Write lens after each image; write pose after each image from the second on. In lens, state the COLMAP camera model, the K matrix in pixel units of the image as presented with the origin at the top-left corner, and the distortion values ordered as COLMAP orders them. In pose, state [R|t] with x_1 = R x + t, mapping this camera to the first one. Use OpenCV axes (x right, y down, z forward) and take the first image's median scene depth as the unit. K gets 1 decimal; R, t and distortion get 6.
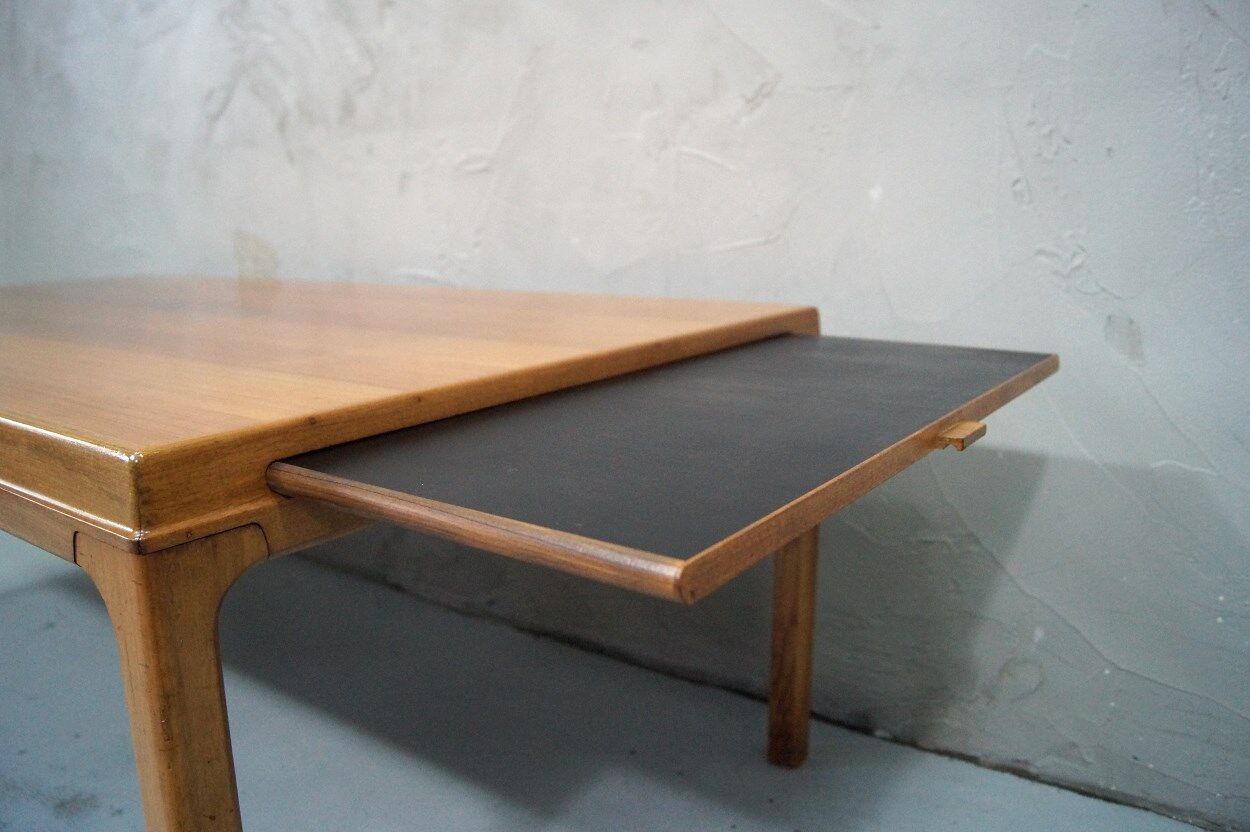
lens RADIAL K [[960.8, 0, 617.9], [0, 960.8, 412.1], [0, 0, 1]] dist [-0.086202, 0.019940]
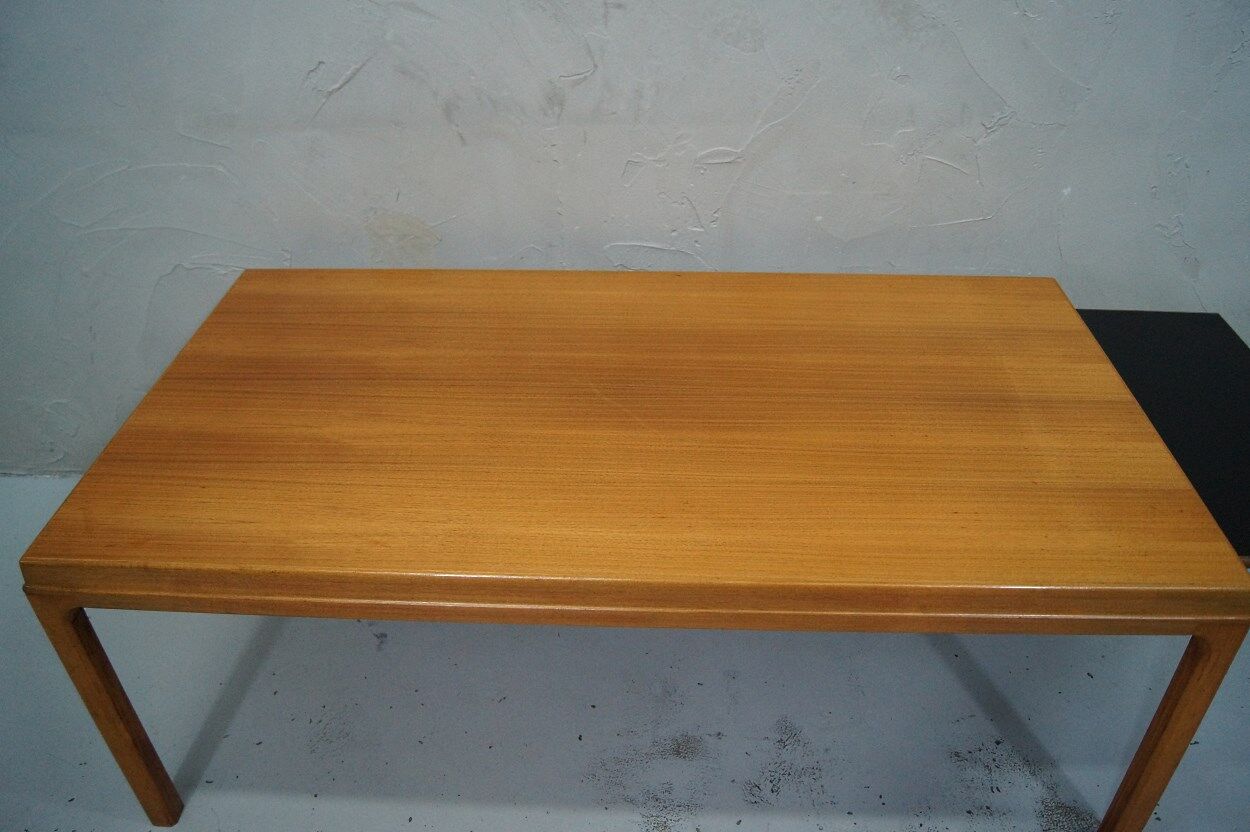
lens RADIAL K [[960.8, 0, 618.2], [0, 960.8, 402.5], [0, 0, 1]] dist [-0.086202, 0.019940]
pose [[0.839667, -0.305414, 0.449089, -1.071430], [0.116100, 0.908724, 0.400926, -0.580605], [-0.530546, -0.284505, 0.798484, 0.061624]]
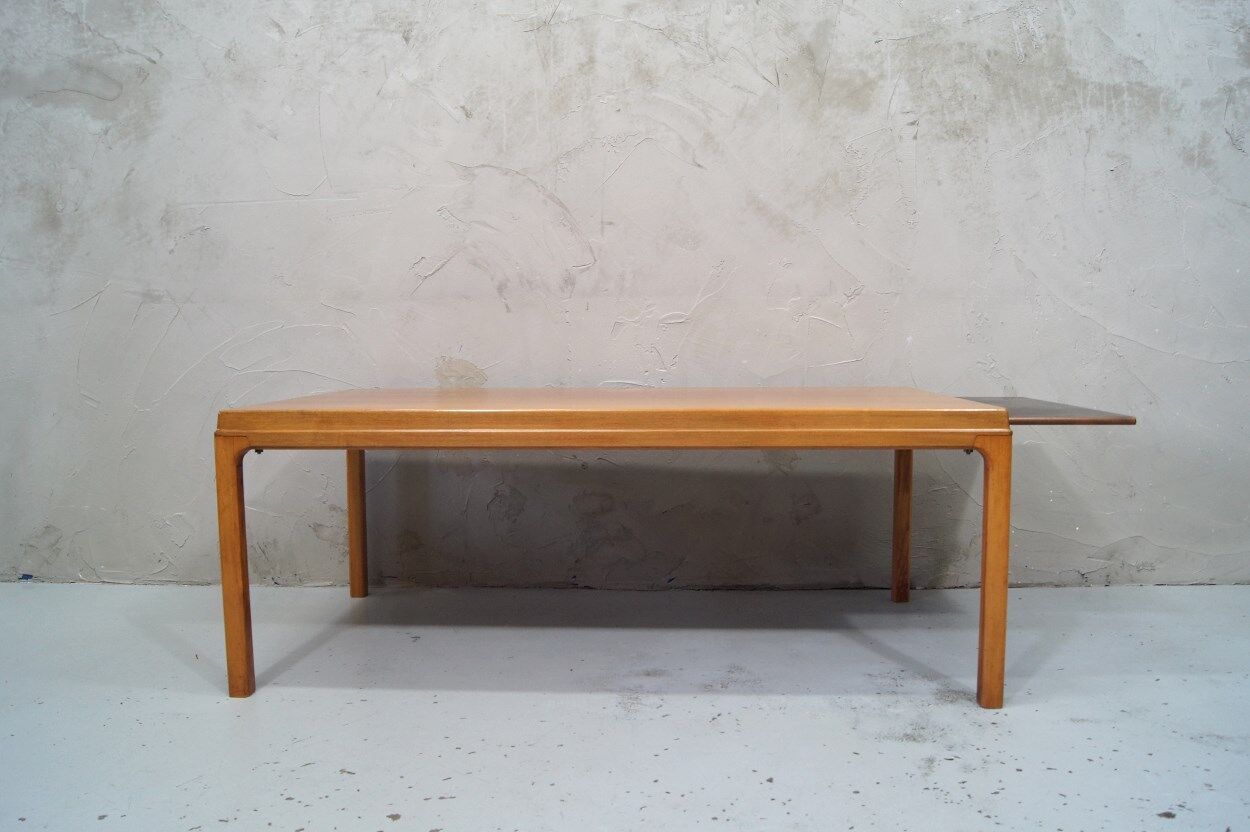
lens RADIAL K [[960.8, 0, 613.5], [0, 960.8, 413.5], [0, 0, 1]] dist [-0.086202, 0.019940]
pose [[0.845444, -0.031377, 0.533142, -1.487853], [0.106268, 0.988194, -0.110360, 0.121018], [-0.523385, 0.149959, 0.838797, -0.509145]]
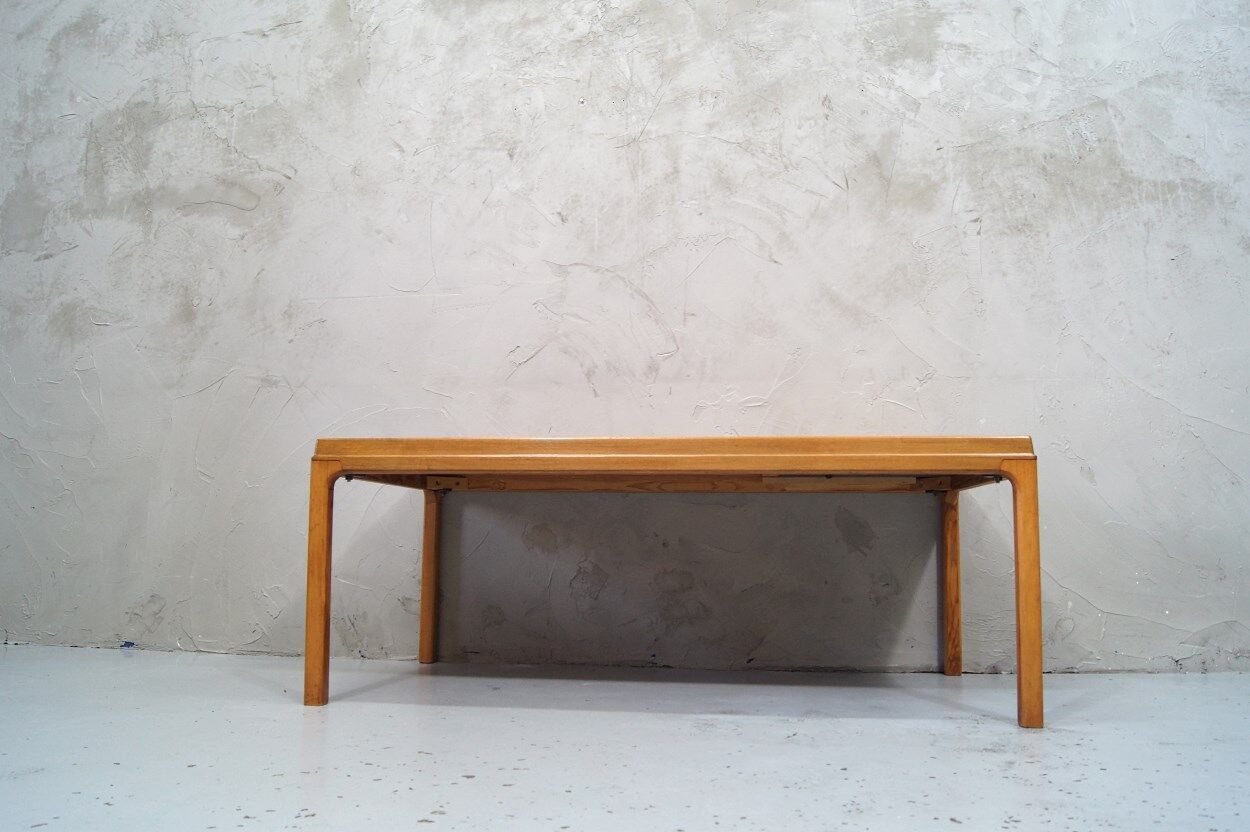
lens RADIAL K [[960.8, 0, 615.8], [0, 960.8, 421.0], [0, 0, 1]] dist [-0.086202, 0.019940]
pose [[0.888983, 0.079838, 0.450927, -1.519856], [0.072945, 0.947425, -0.311553, 0.416570], [-0.452094, 0.309859, 0.836420, -0.535997]]
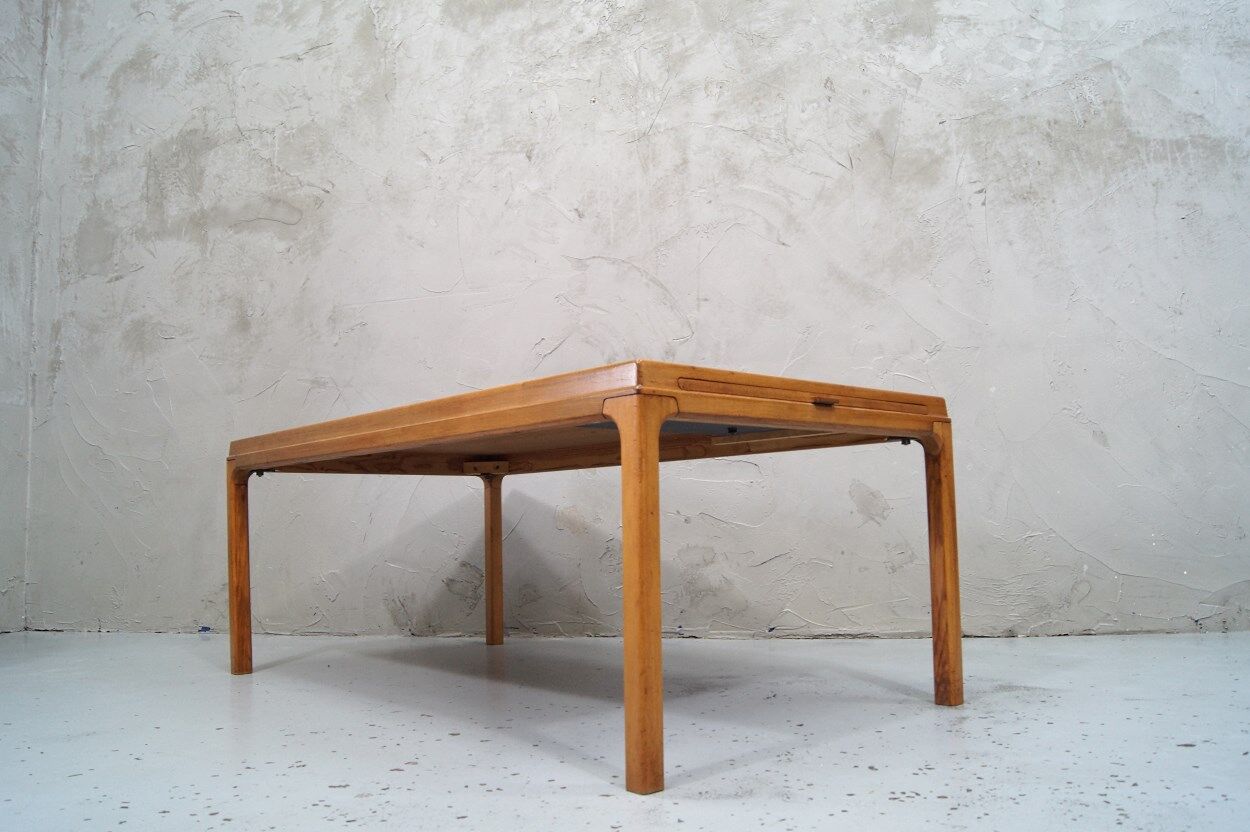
lens RADIAL K [[960.8, 0, 617.7], [0, 960.8, 422.8], [0, 0, 1]] dist [-0.086202, 0.019940]
pose [[0.931495, 0.029554, 0.362551, -1.397636], [0.085270, 0.951181, -0.296620, 0.454196], [-0.353618, 0.307215, 0.883501, -0.717983]]
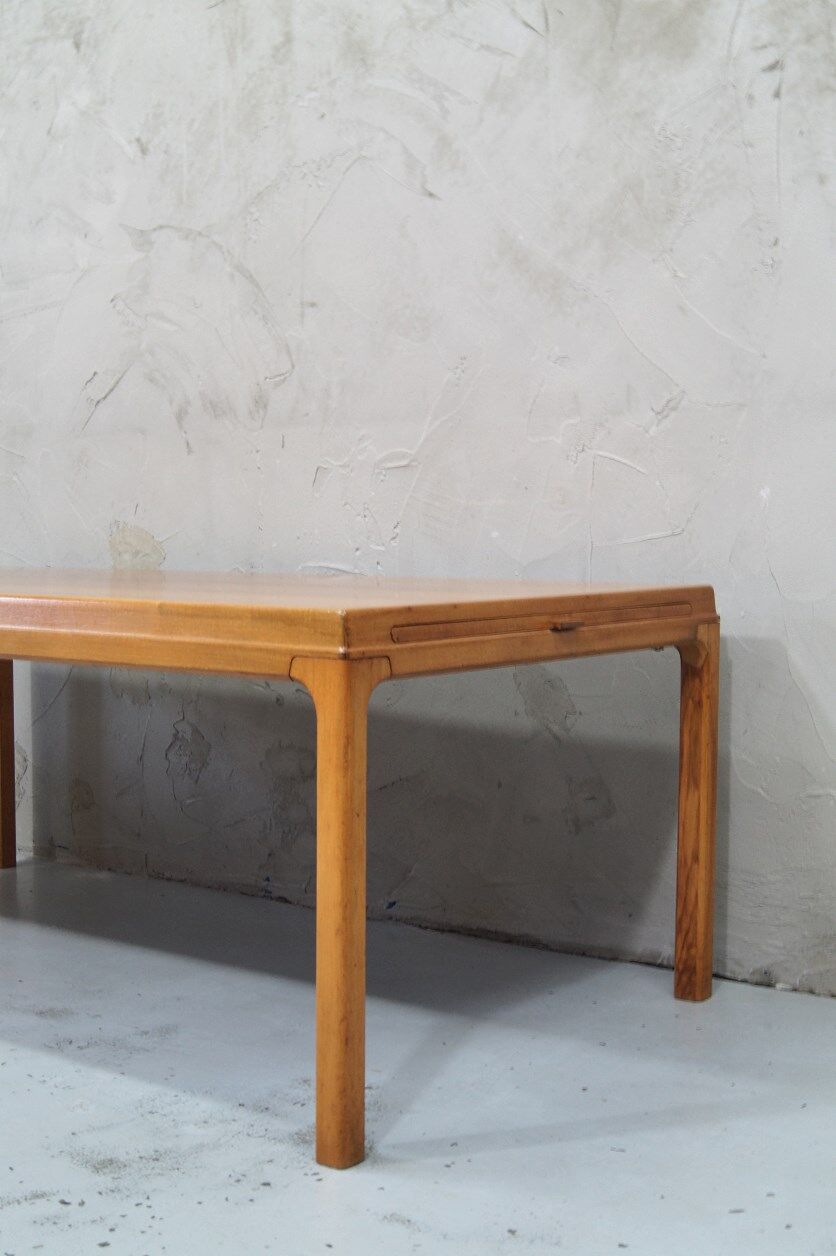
lens RADIAL K [[1672.6, 0, 416.1], [0, 1672.6, 639.0], [0, 0, 1]] dist [-0.030480, 0.000000]
pose [[0.999713, 0.017943, -0.015845, -0.118137], [-0.019994, 0.989870, -0.140559, 0.234416], [0.013163, 0.140835, 0.989946, -0.971245]]
